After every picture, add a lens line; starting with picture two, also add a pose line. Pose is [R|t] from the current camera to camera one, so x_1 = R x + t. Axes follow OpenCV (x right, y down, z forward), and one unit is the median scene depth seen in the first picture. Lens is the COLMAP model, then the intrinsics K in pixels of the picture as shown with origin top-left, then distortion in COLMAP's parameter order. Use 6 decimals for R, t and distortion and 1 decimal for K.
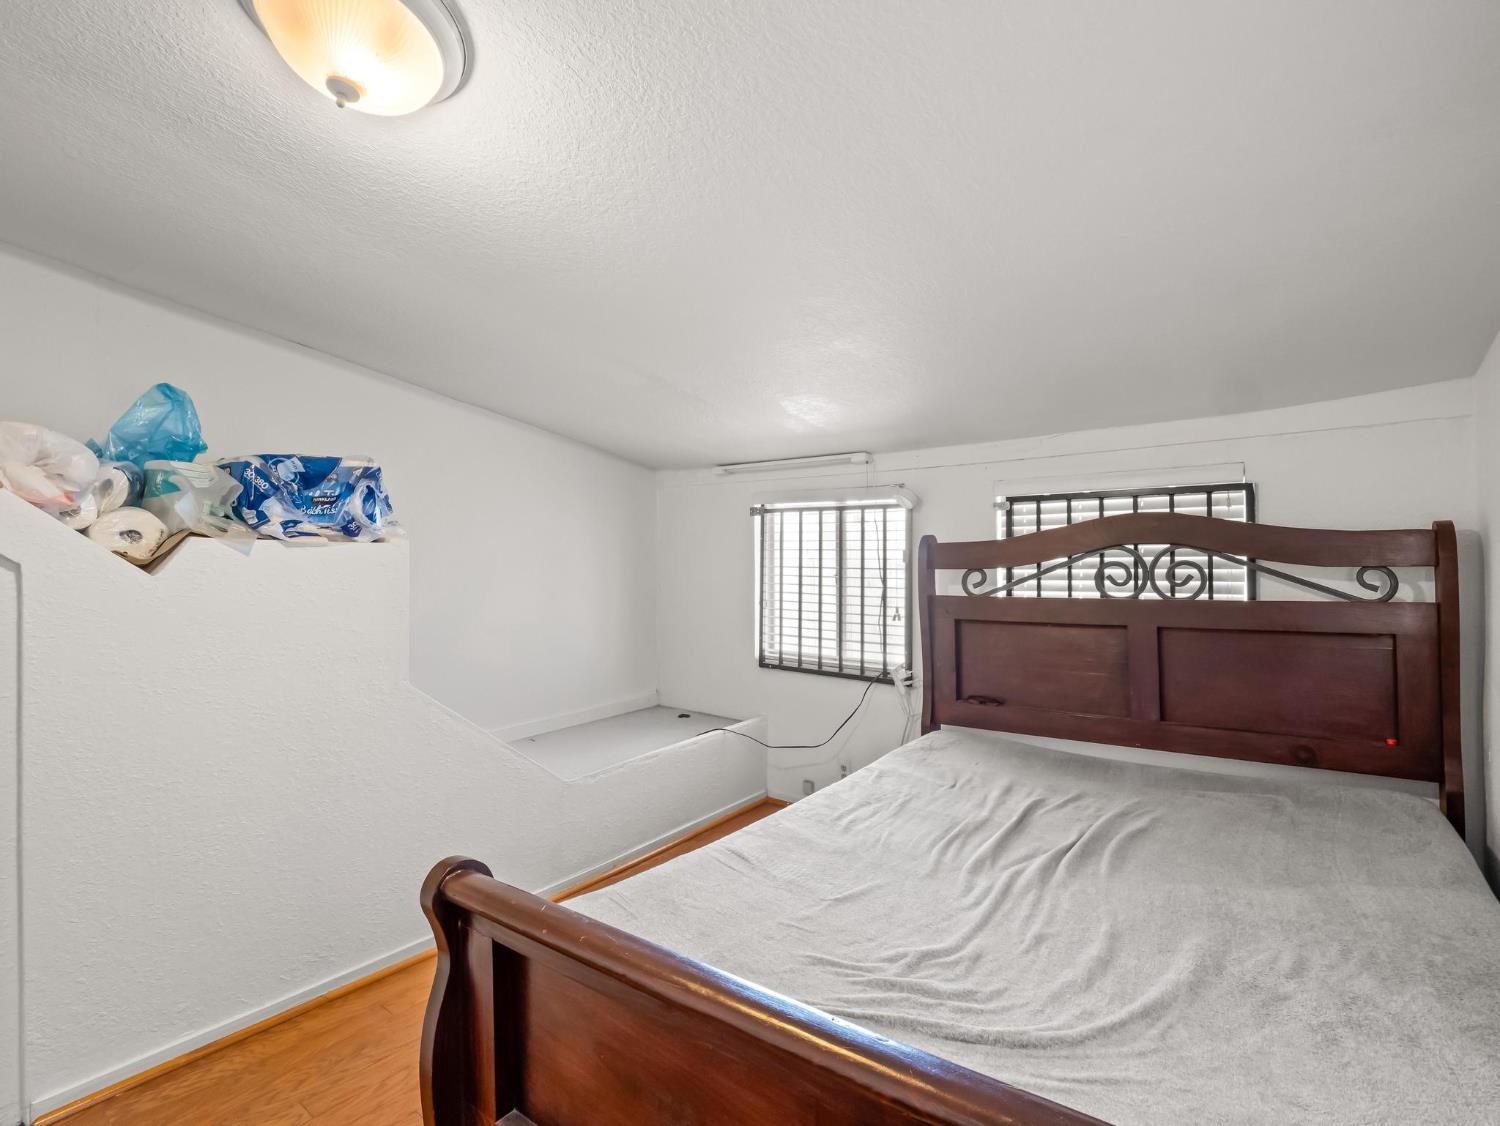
lens RADIAL K [[730.3, 0, 745.8], [0, 730.3, 555.6], [0, 0, 1]] dist [-0.003392, -0.009863]
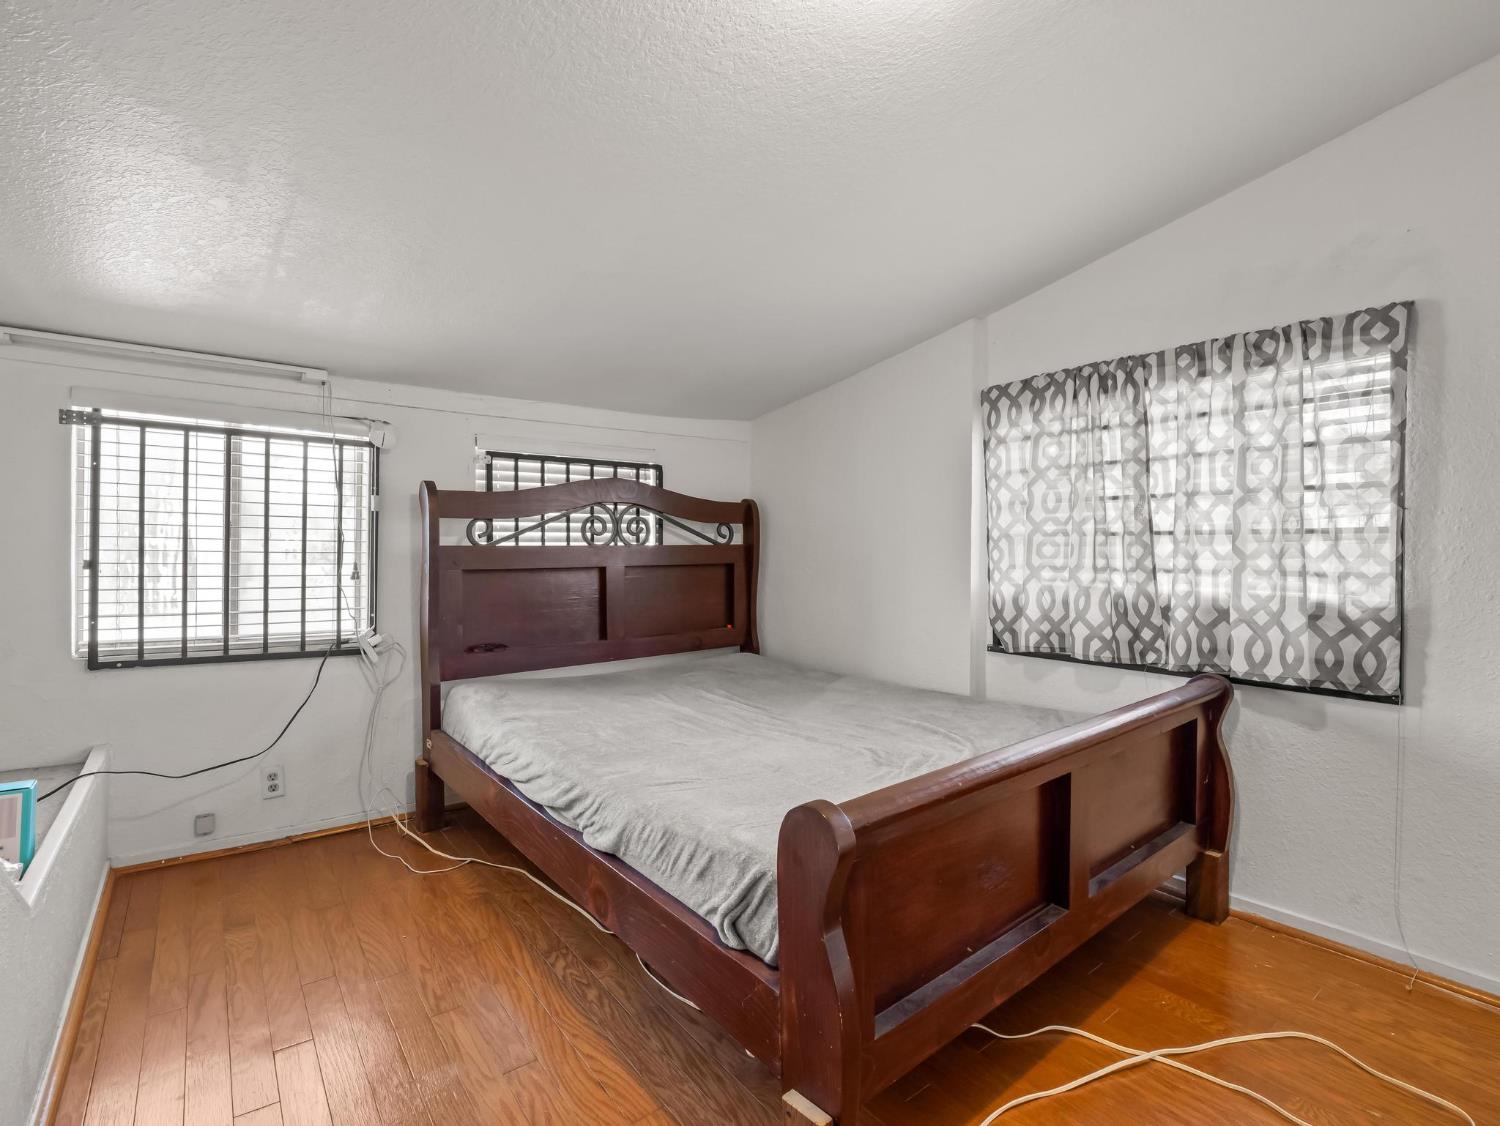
lens RADIAL K [[730.3, 0, 745.8], [0, 730.3, 555.6], [0, 0, 1]] dist [-0.003392, -0.009863]
pose [[0.237581, -0.029773, 0.970911, -0.528135], [-0.034763, 0.998629, 0.039129, 0.013153], [-0.970746, -0.043048, 0.236220, 0.376952]]
